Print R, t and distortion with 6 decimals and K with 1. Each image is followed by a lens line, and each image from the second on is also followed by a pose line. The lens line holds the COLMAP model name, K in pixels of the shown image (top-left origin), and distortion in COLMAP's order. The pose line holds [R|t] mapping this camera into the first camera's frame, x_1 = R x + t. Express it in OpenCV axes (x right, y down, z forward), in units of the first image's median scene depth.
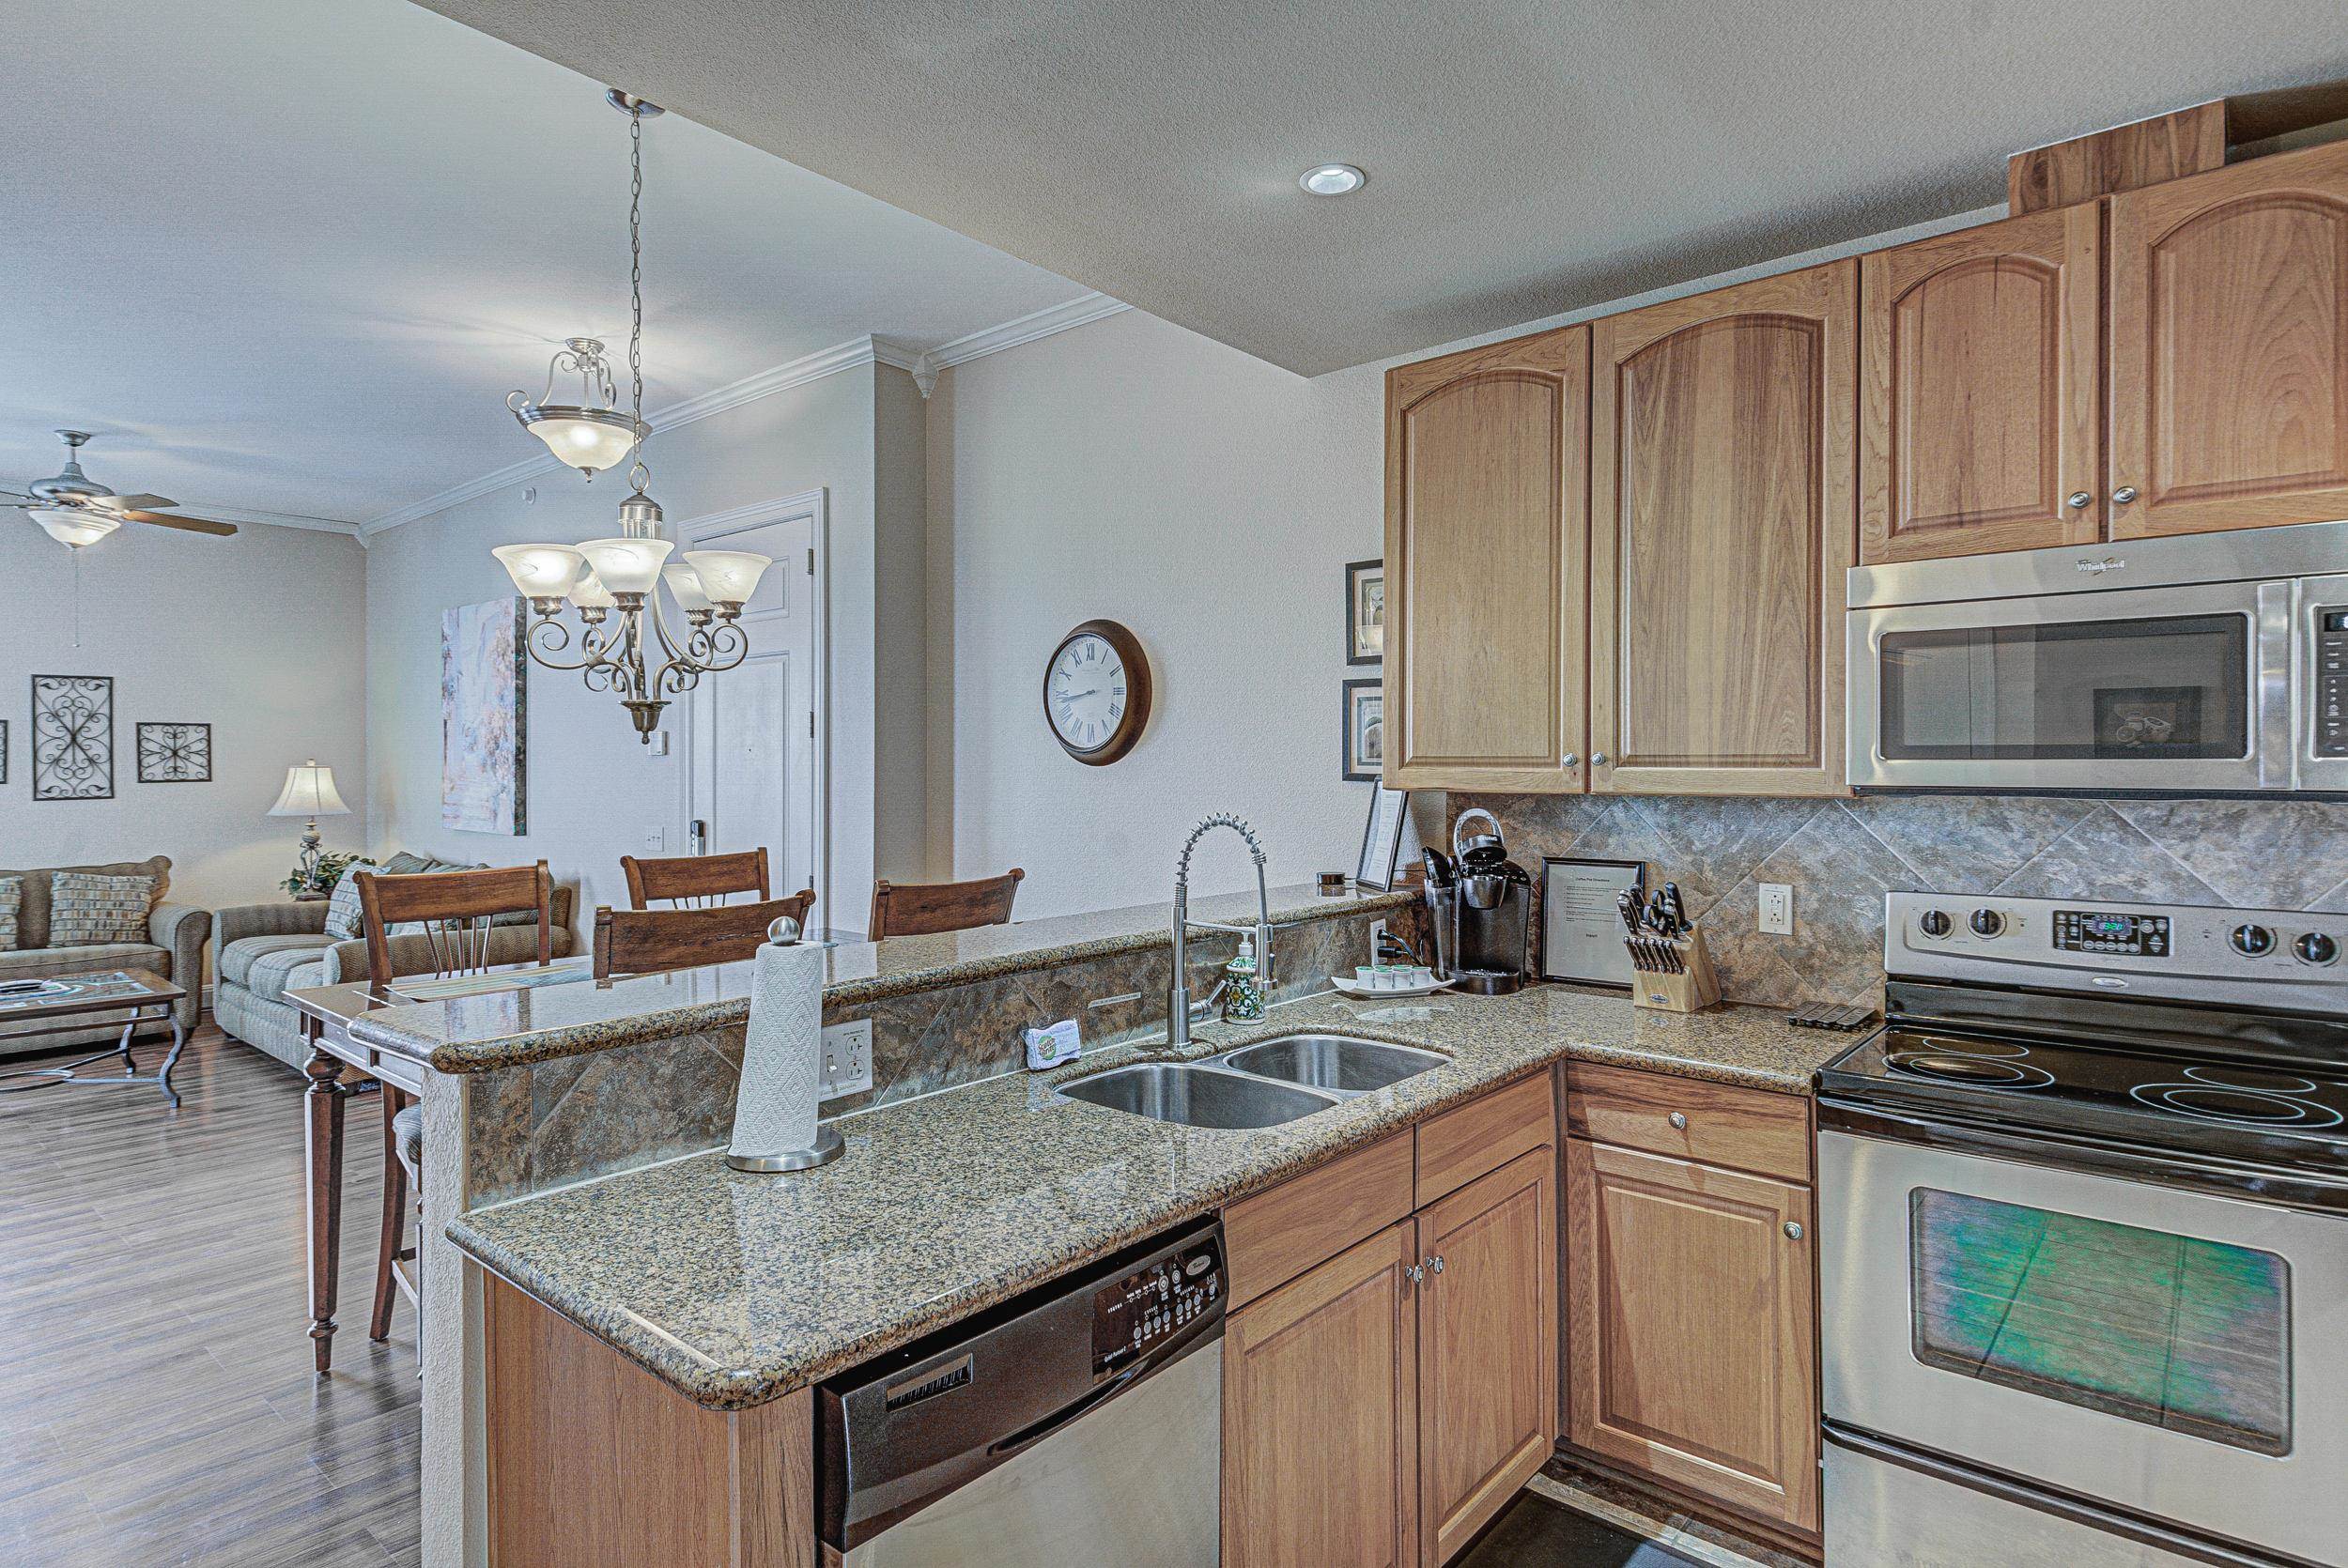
lens RADIAL K [[1240.8, 0, 1172.2], [0, 1240.8, 760.6], [0, 0, 1]] dist [0.049525, -0.037265]
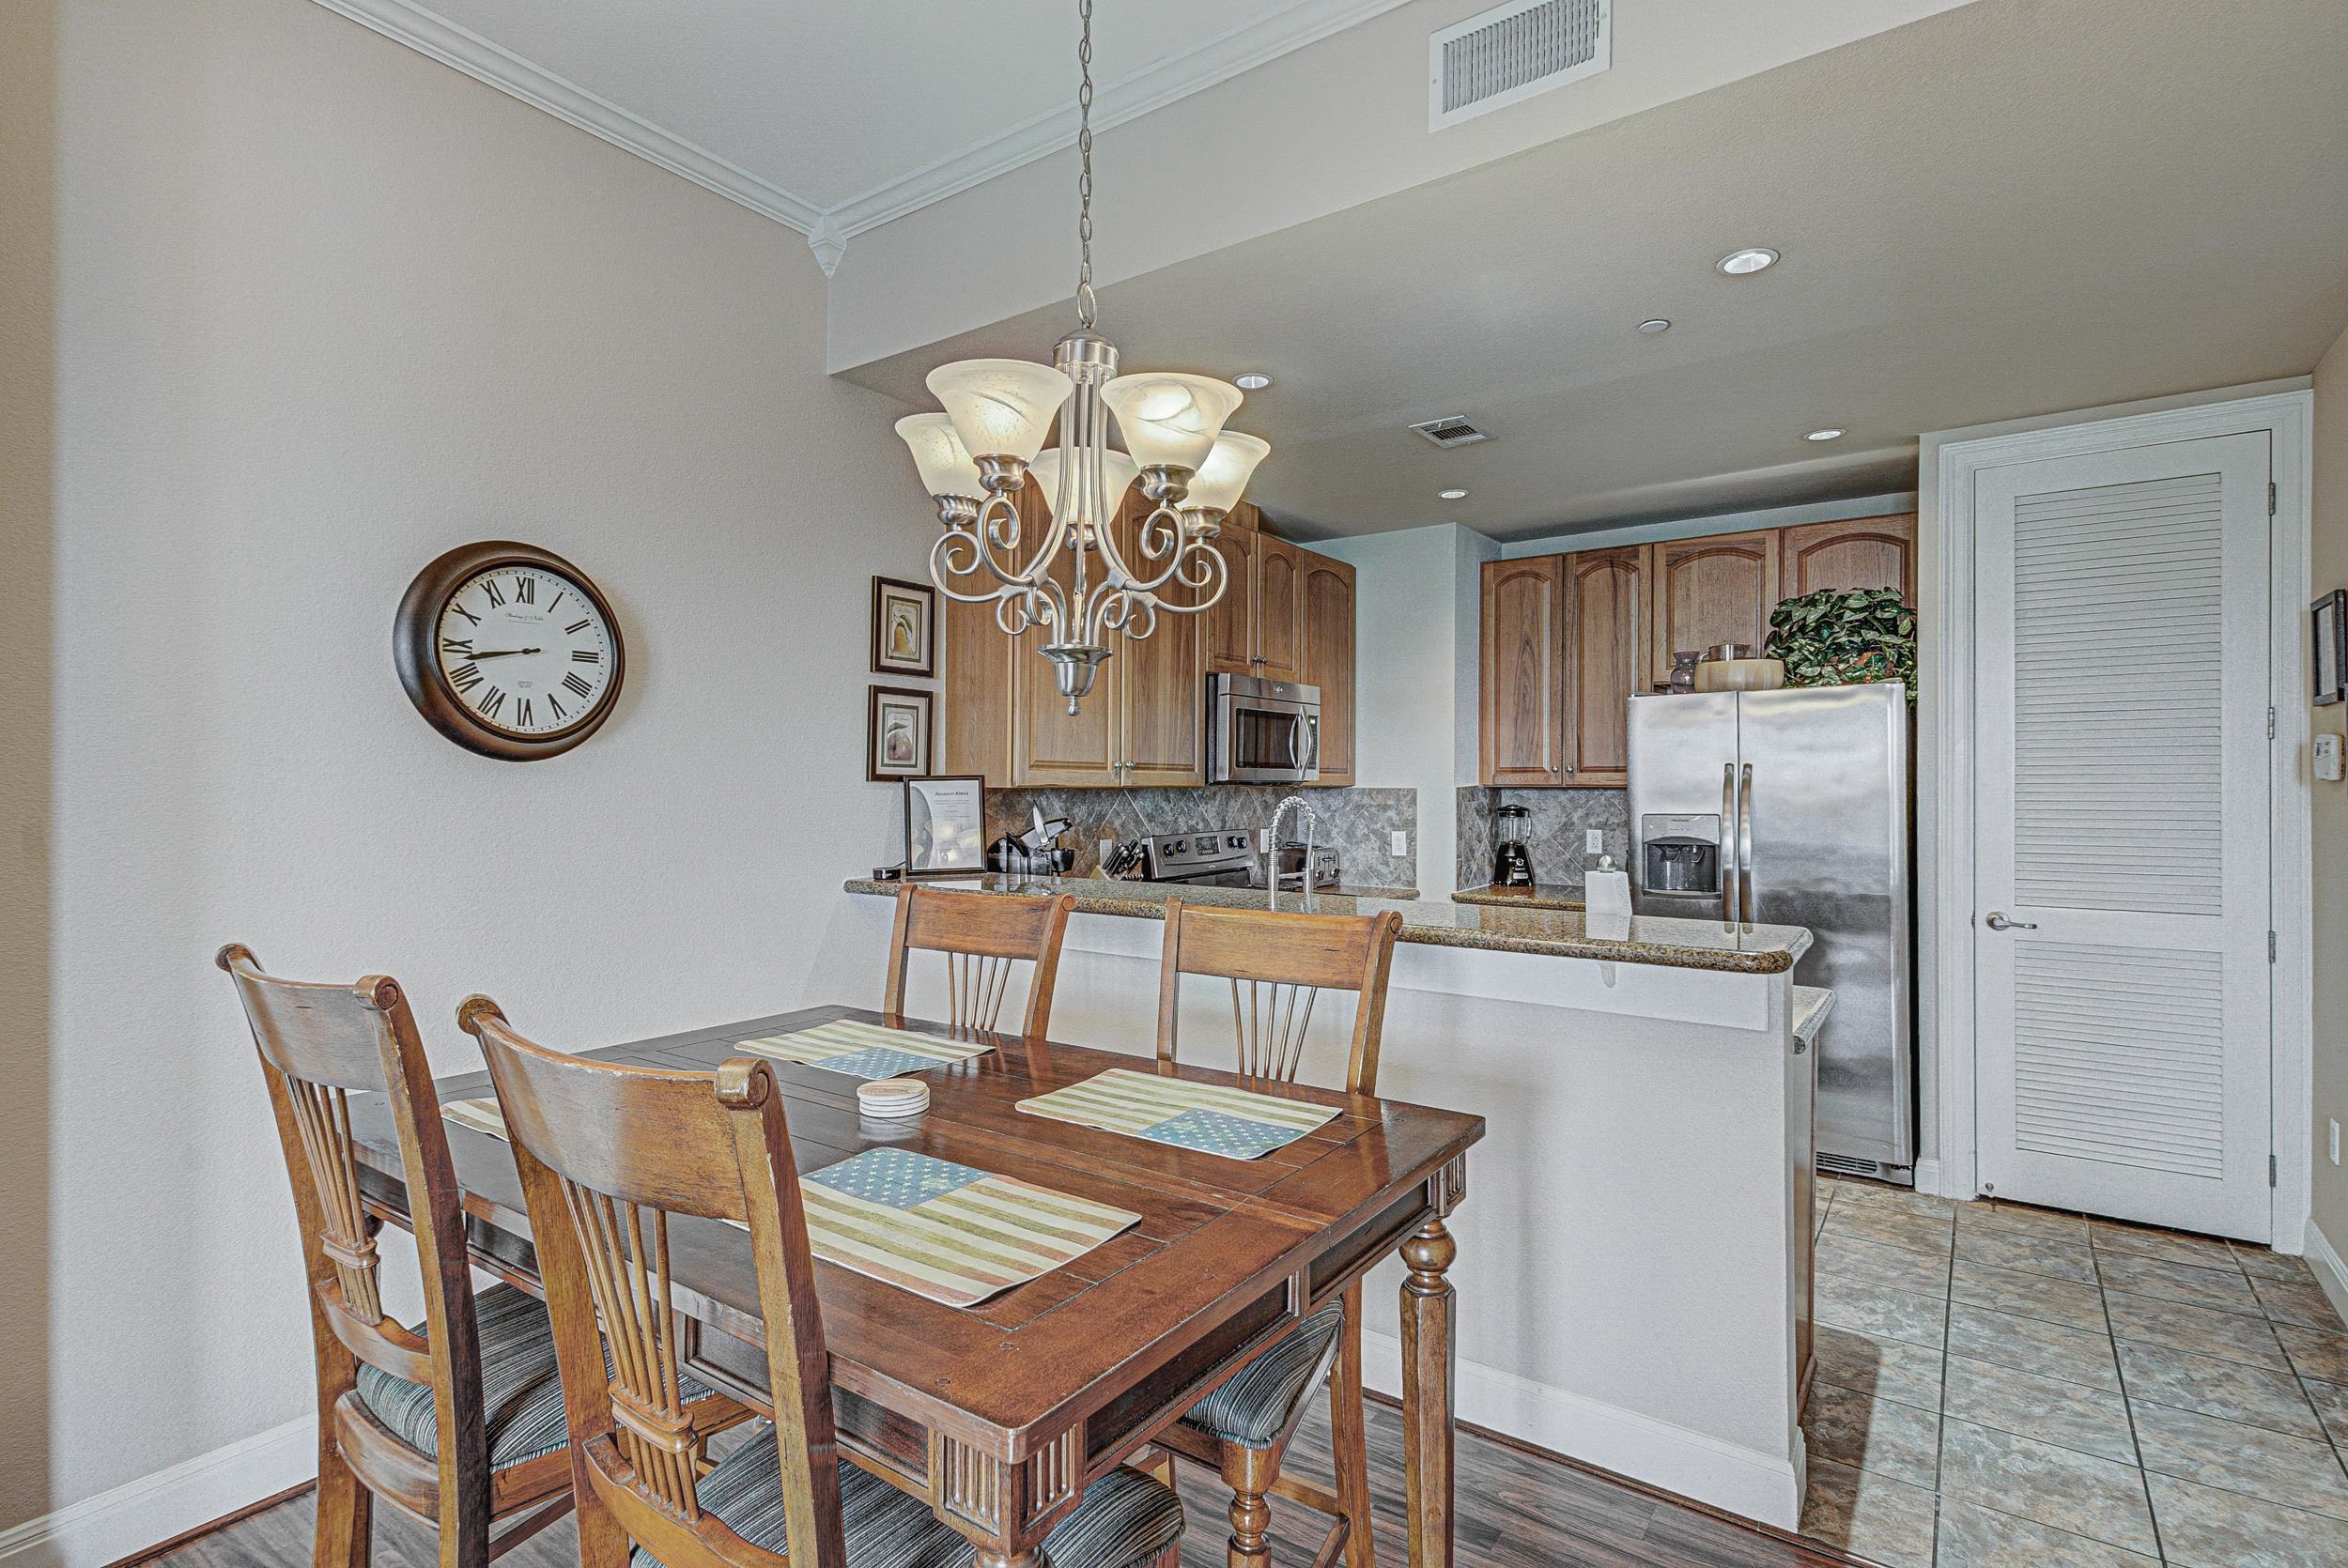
lens RADIAL K [[1115.6, 0, 1175.2], [0, 1115.6, 774.3], [0, 0, 1]] dist [0.012016, -0.000947]
pose [[-0.099722, 0.006724, 0.994993, -1.148440], [-0.005781, 0.999956, -0.007337, 0.022034], [-0.994999, -0.006484, -0.099679, 1.164193]]
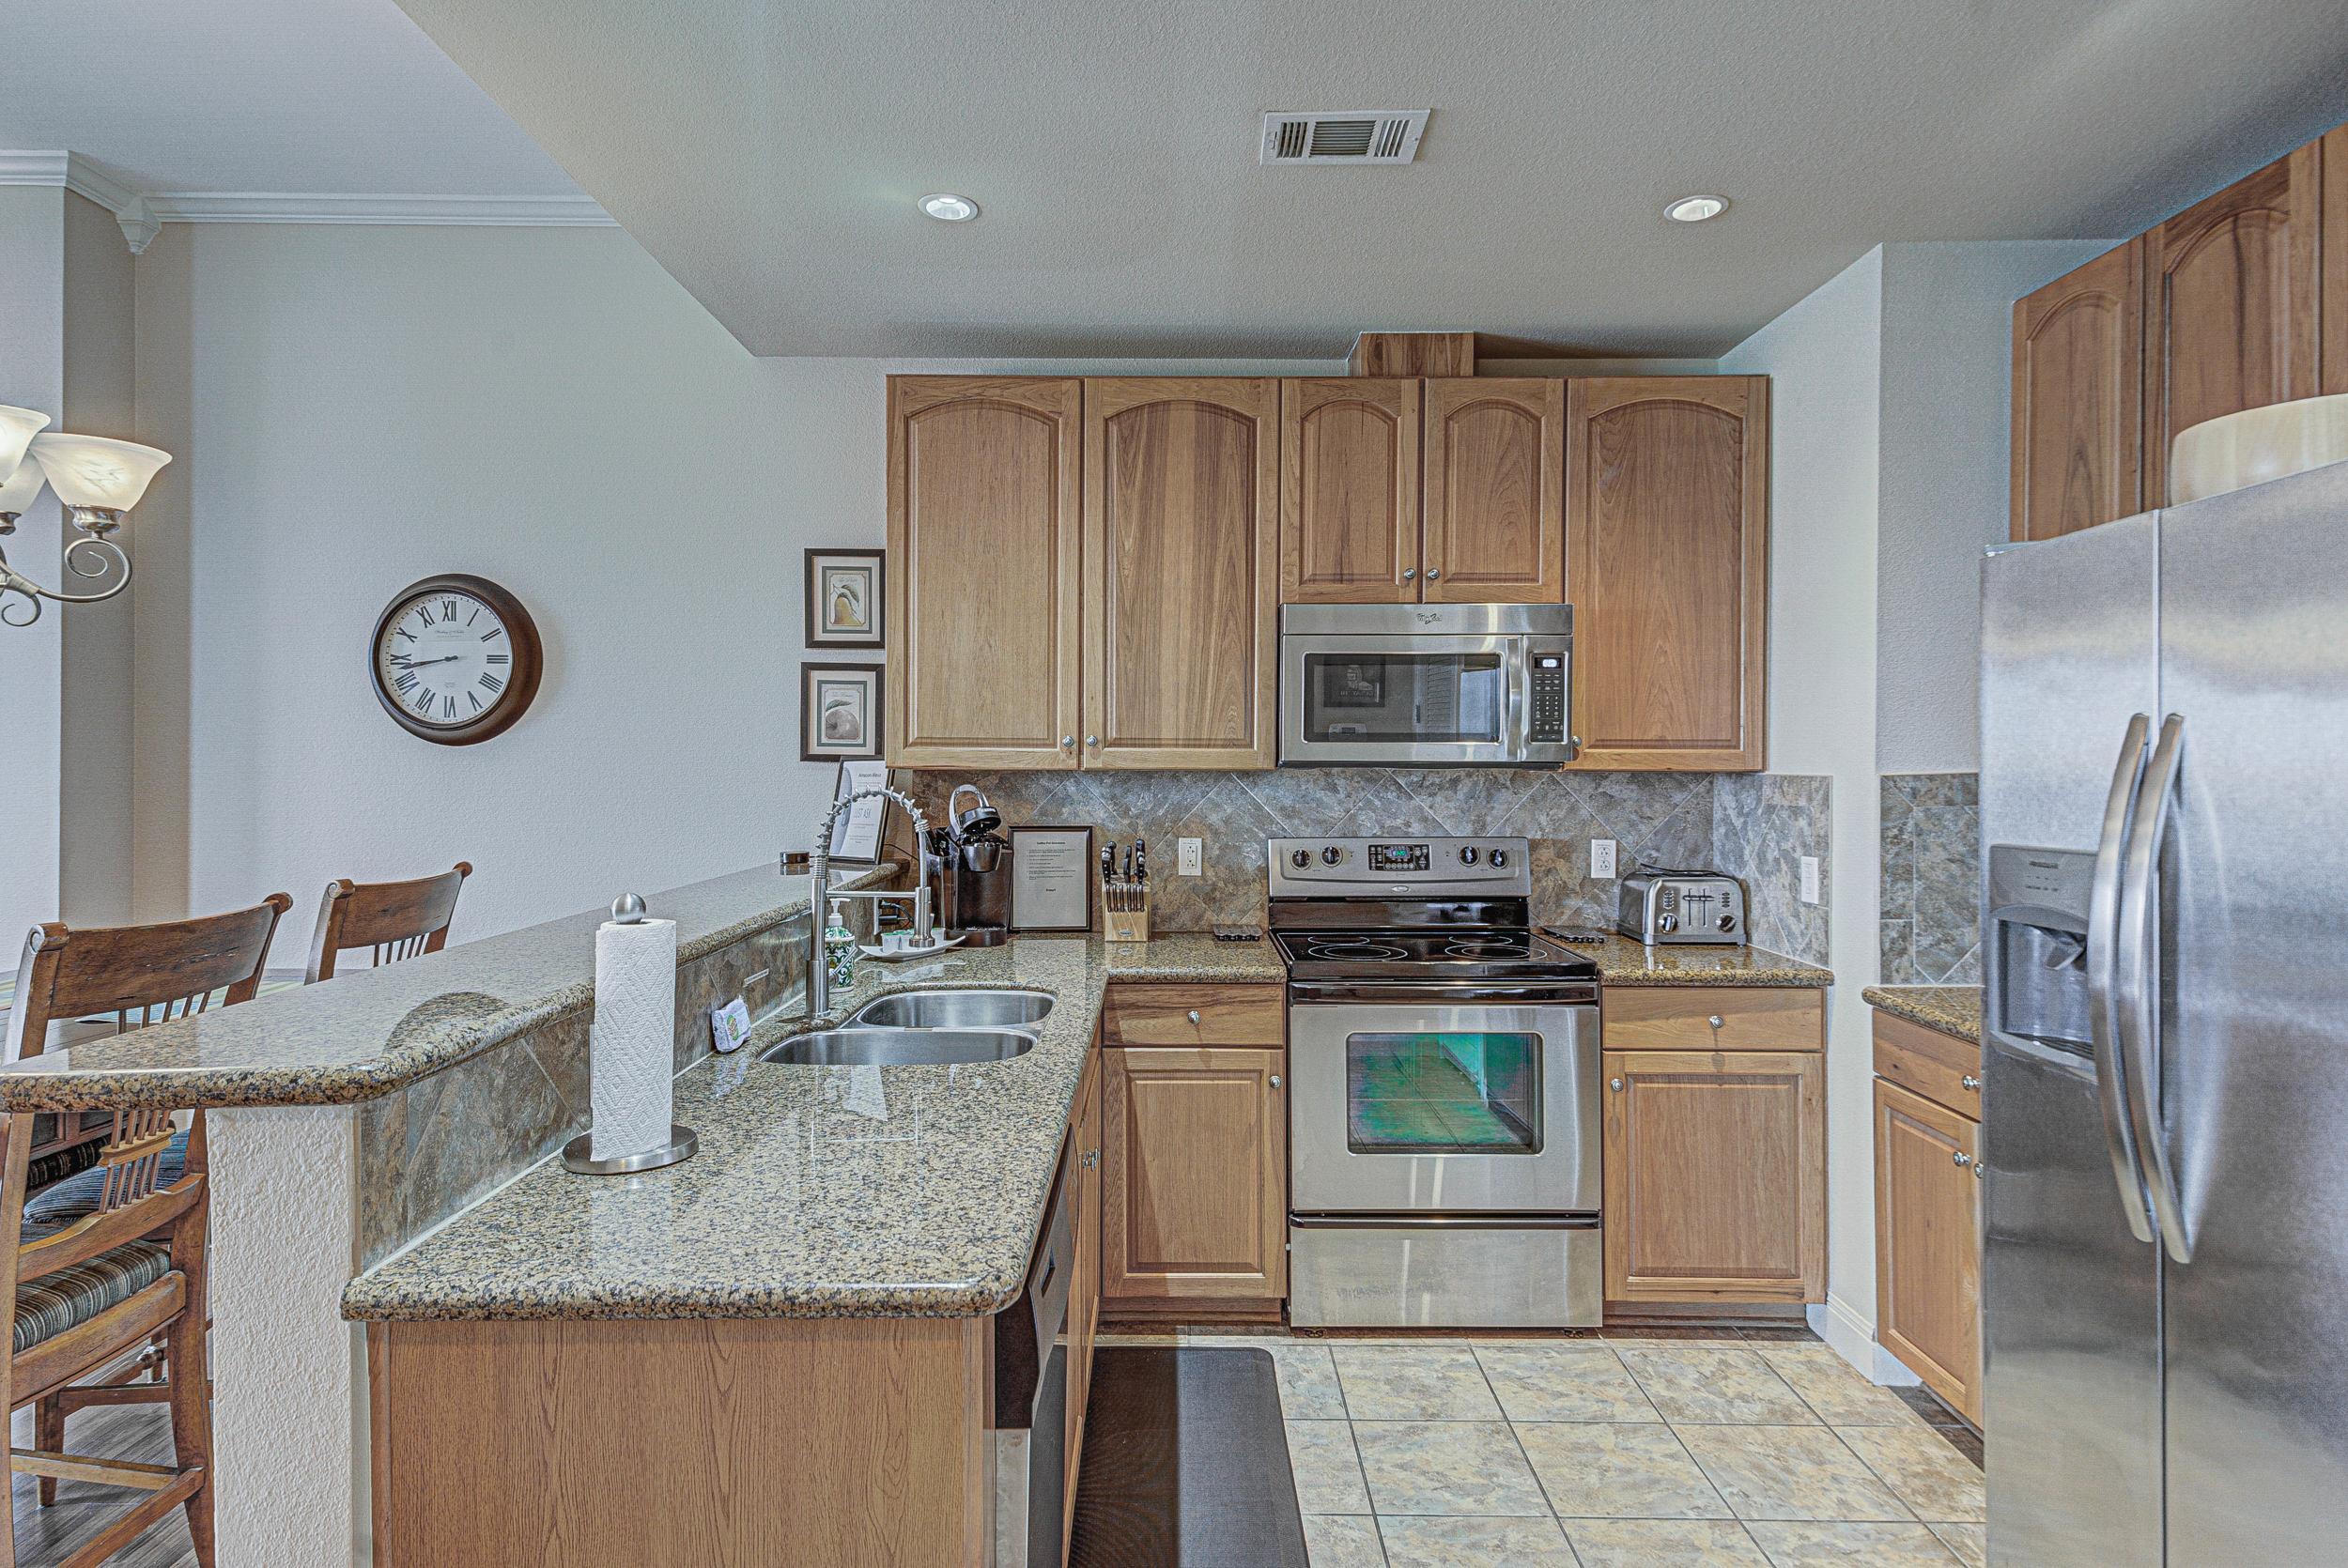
lens RADIAL K [[1240.8, 0, 1172.2], [0, 1240.8, 760.6], [0, 0, 1]] dist [0.049525, -0.037265]
pose [[0.754596, 0.003657, 0.656179, -0.421180], [-0.005687, 0.999983, 0.000966, 0.017919], [-0.656165, -0.004460, 0.754604, 0.038963]]
